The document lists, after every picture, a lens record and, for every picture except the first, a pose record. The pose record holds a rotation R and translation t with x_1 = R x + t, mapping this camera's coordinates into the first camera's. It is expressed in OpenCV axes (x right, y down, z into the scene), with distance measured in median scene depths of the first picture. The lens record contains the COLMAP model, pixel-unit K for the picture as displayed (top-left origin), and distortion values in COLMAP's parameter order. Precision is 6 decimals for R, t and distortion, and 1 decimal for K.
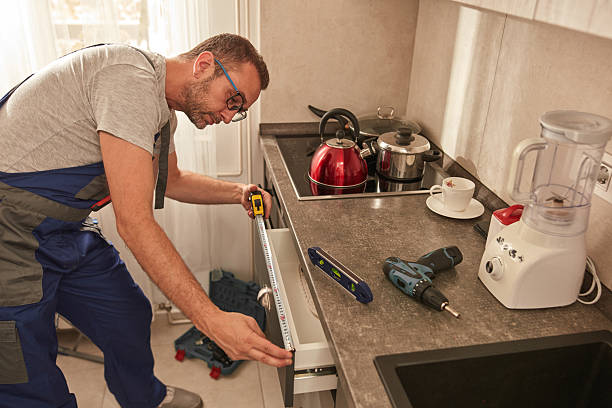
lens RADIAL K [[510.7, 0, 307.9], [0, 510.7, 204.7], [0, 0, 1]] dist [-0.005424, 0.000799]
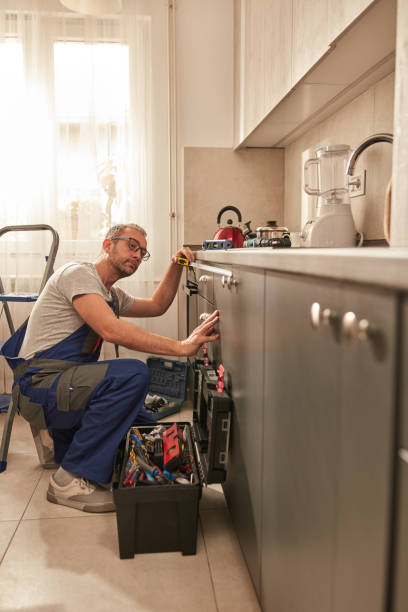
lens RADIAL K [[510.7, 0, 206.5], [0, 510.7, 306.1], [0, 0, 1]] dist [-0.005424, 0.000799]
pose [[0.996072, -0.027708, -0.084101, 0.115684], [-0.003579, 0.936404, -0.350904, 0.663719], [0.088475, 0.349827, 0.932627, -0.405601]]
